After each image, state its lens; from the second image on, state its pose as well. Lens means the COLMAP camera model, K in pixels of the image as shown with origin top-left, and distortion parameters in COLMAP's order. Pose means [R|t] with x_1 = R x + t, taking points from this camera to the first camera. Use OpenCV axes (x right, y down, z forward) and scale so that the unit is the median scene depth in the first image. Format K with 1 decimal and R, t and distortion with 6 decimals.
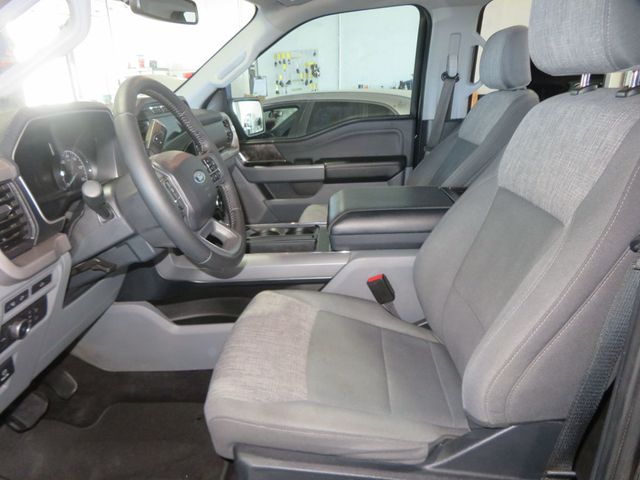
lens RADIAL K [[456.4, 0, 320.0], [0, 456.4, 240.0], [0, 0, 1]] dist [-0.006685, 0.000054]
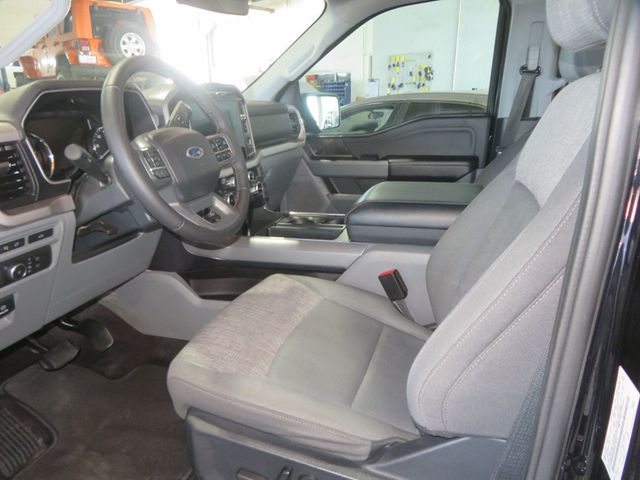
lens RADIAL K [[456.4, 0, 320.0], [0, 456.4, 240.0], [0, 0, 1]] dist [-0.006685, 0.000054]
pose [[0.967317, 0.086236, -0.238456, 0.205648], [-0.088629, 0.996064, 0.000690, 0.027064], [0.237577, 0.020466, 0.971153, 0.035147]]
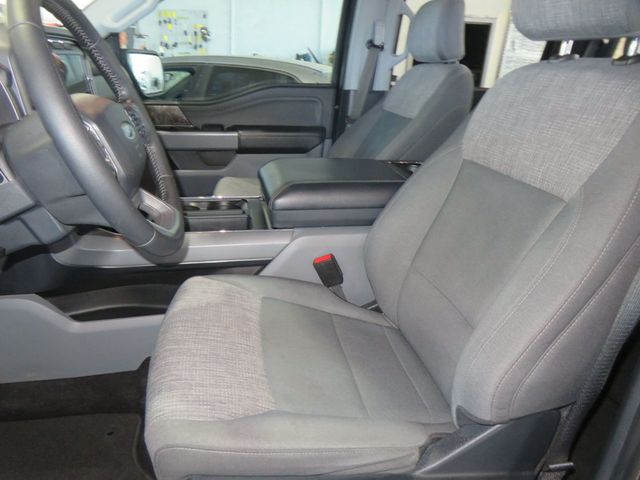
lens RADIAL K [[456.4, 0, 320.0], [0, 456.4, 240.0], [0, 0, 1]] dist [-0.006685, 0.000054]
pose [[0.969460, -0.006889, 0.245151, -0.102751], [-0.005761, 0.998690, 0.050844, 0.001383], [-0.245181, -0.050703, 0.968151, 0.136408]]
